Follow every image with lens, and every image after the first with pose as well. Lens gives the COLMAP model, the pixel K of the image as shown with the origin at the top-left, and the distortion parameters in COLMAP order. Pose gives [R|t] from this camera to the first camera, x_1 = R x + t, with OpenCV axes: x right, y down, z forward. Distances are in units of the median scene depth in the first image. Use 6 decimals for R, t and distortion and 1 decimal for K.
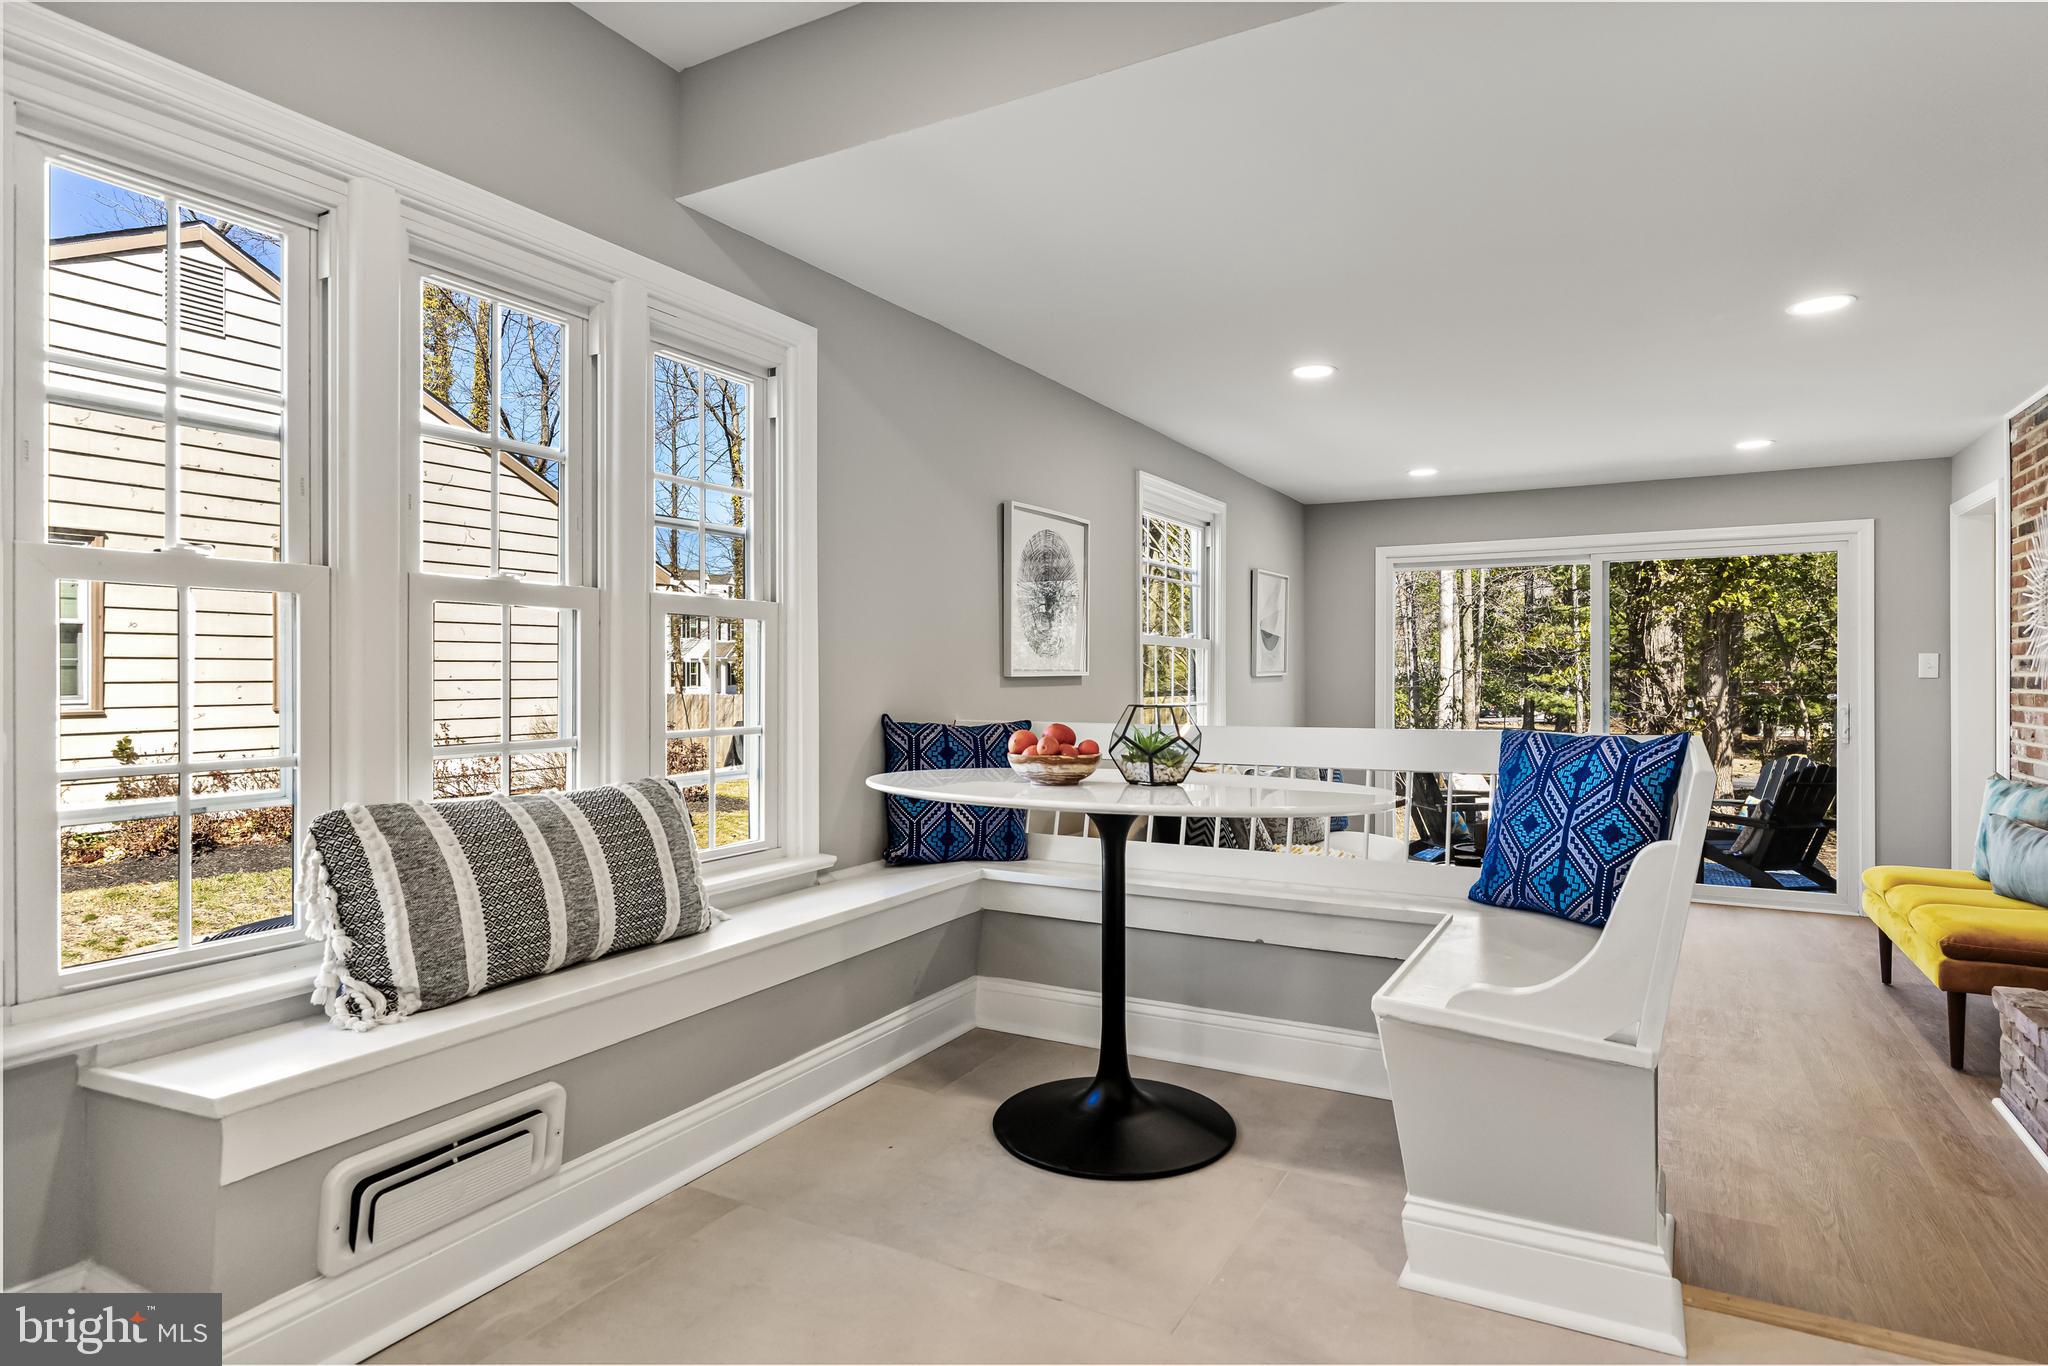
lens RADIAL K [[1103.7, 0, 1040.5], [0, 1103.7, 675.8], [0, 0, 1]] dist [0.002826, 0.000894]
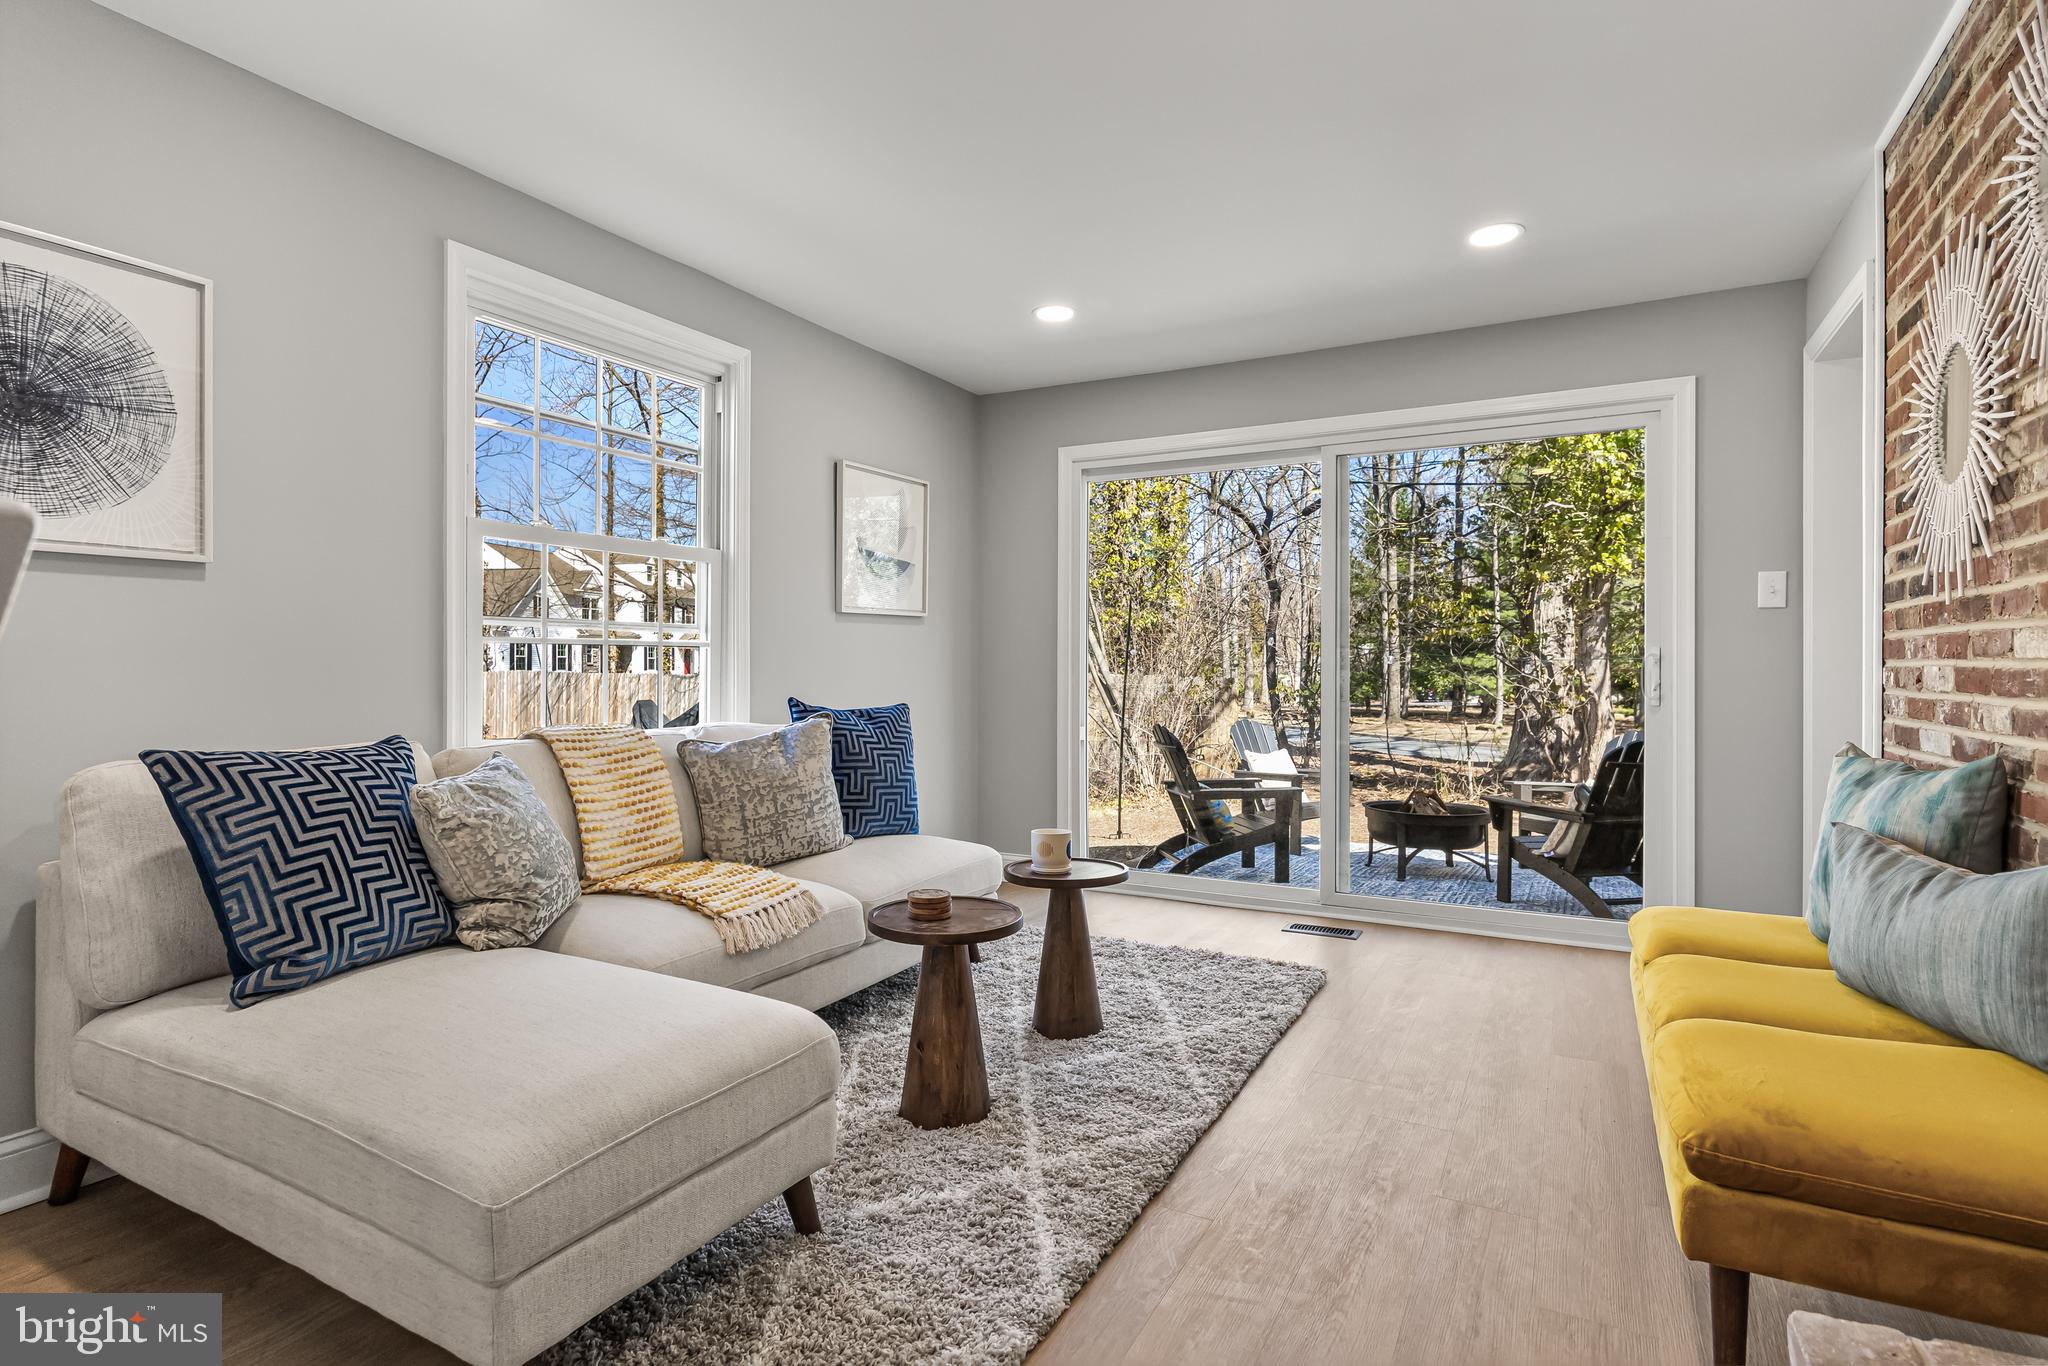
lens RADIAL K [[1026.4, 0, 1029.0], [0, 1026.4, 665.2], [0, 0, 1]] dist [0.003235, -0.000344]
pose [[0.999961, 0.002766, 0.008446, 0.506263], [-0.002785, 0.999994, 0.002191, 0.054120], [-0.008440, -0.002214, 0.999962, 0.553323]]
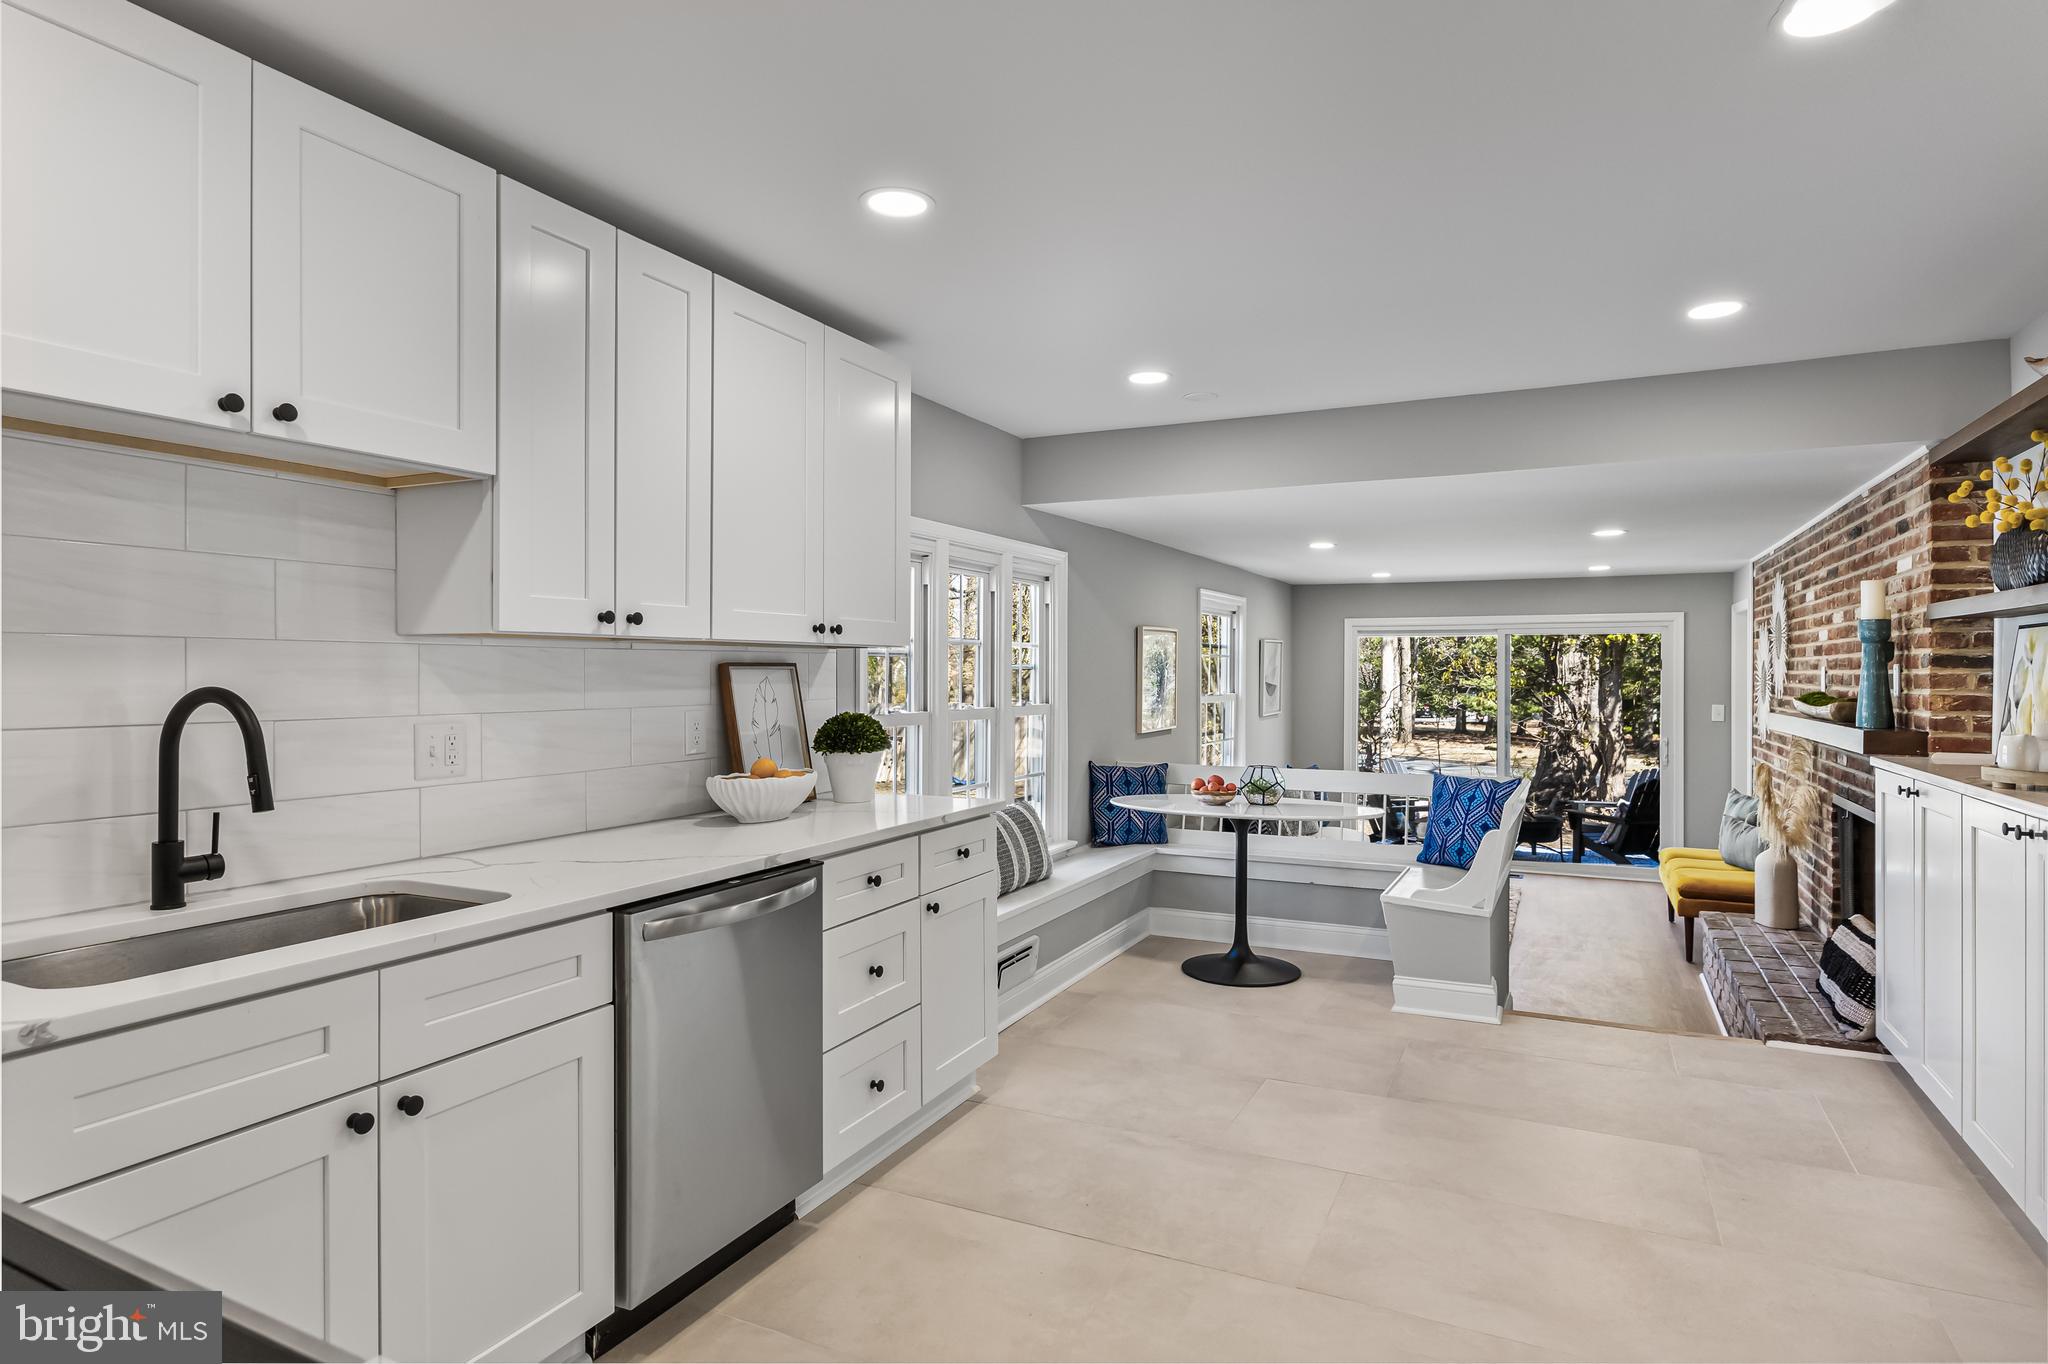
lens RADIAL K [[1103.7, 0, 1042.3], [0, 1103.7, 677.1], [0, 0, 1]] dist [0.002826, 0.000894]
pose [[0.998596, 0.003843, 0.052829, -0.257690], [-0.004059, 0.999984, 0.003985, -0.088202], [-0.052813, -0.004194, 0.998596, -0.623152]]
